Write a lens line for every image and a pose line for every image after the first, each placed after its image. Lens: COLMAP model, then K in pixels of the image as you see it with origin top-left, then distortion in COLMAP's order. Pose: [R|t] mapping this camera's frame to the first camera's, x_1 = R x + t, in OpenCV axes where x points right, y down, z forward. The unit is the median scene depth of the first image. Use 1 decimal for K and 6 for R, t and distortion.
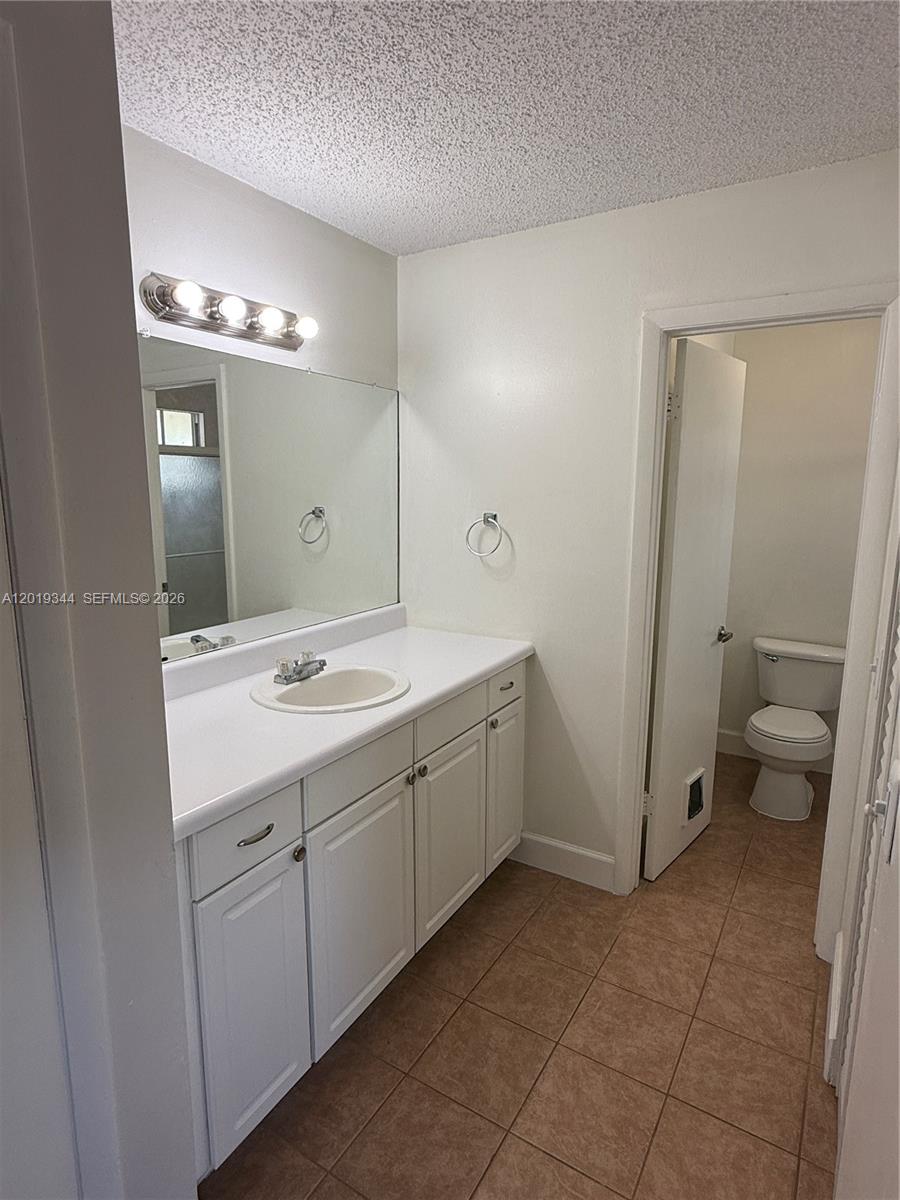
lens RADIAL K [[670.7, 0, 447.7], [0, 670.7, 602.8], [0, 0, 1]] dist [0.003388, 0.000612]
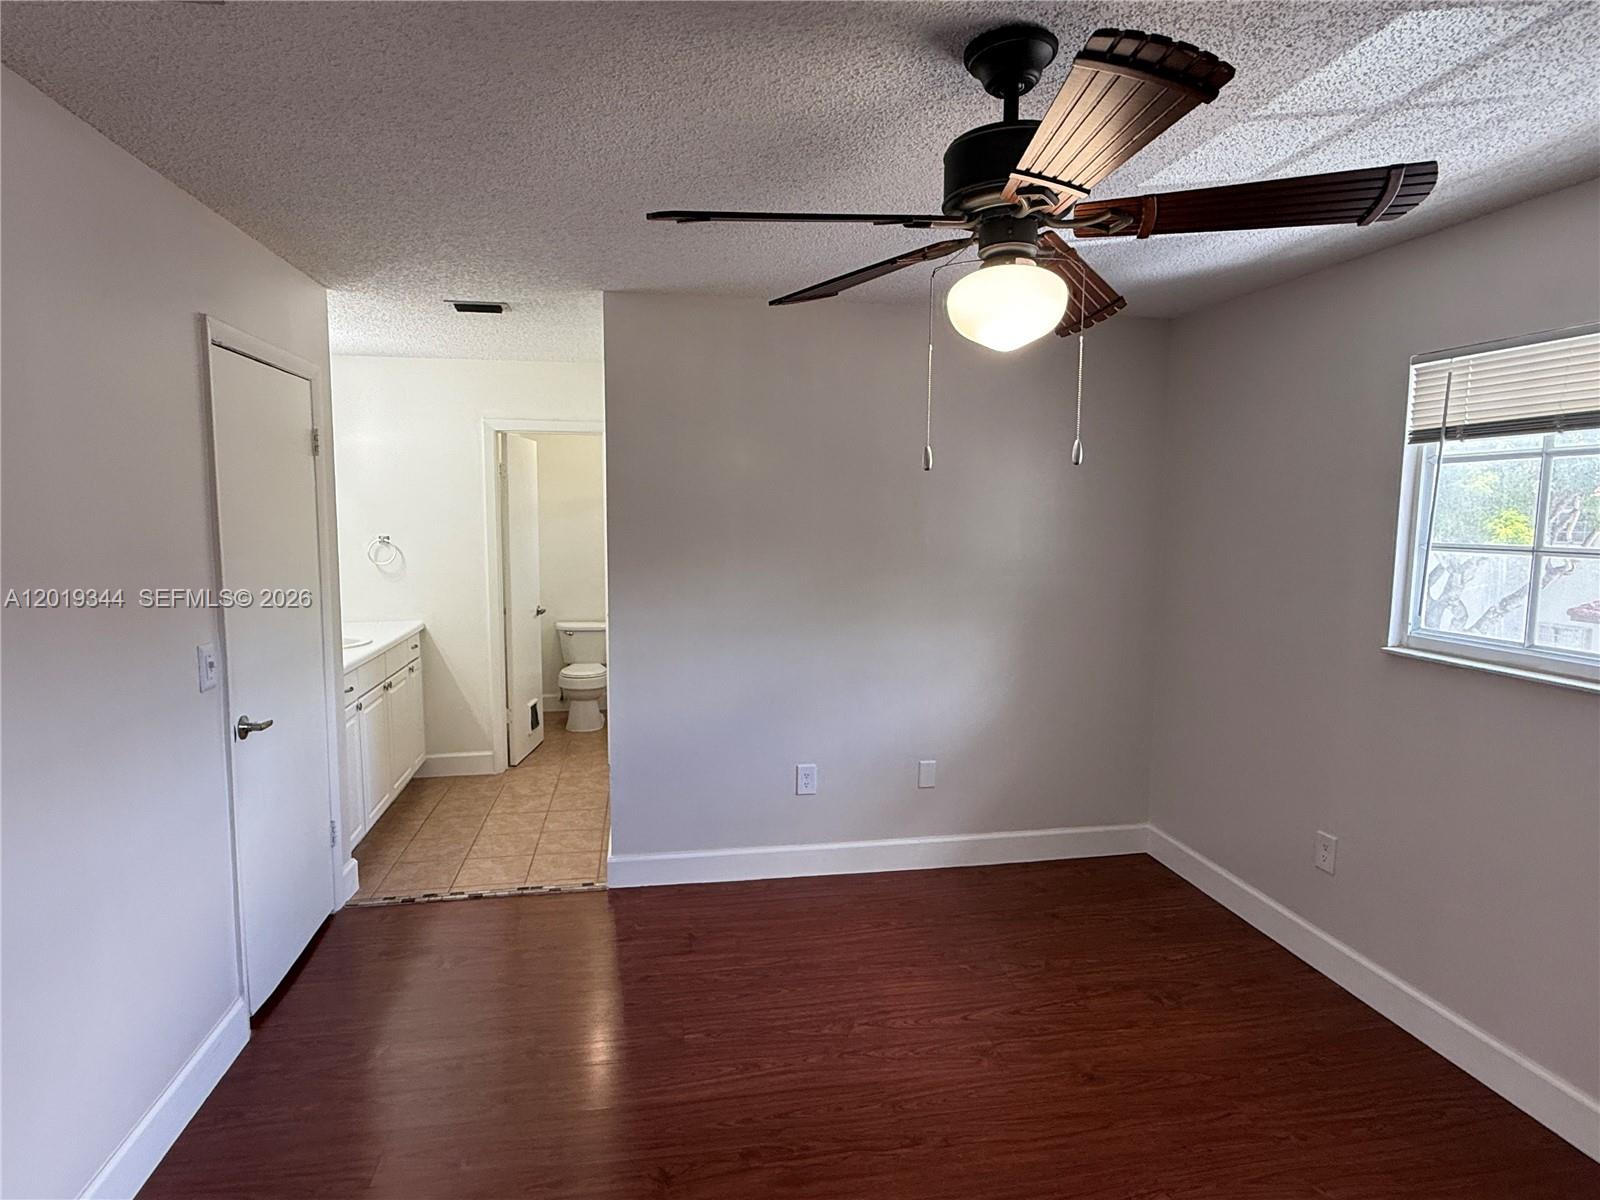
lens RADIAL K [[894.2, 0, 797.2], [0, 894.2, 604.5], [0, 0, 1]] dist [0.003388, 0.000612]
pose [[0.750128, -0.069330, 0.657649, -0.566717], [0.113767, 0.993191, -0.025063, 0.170537], [-0.651433, 0.093619, 0.752908, -1.069018]]
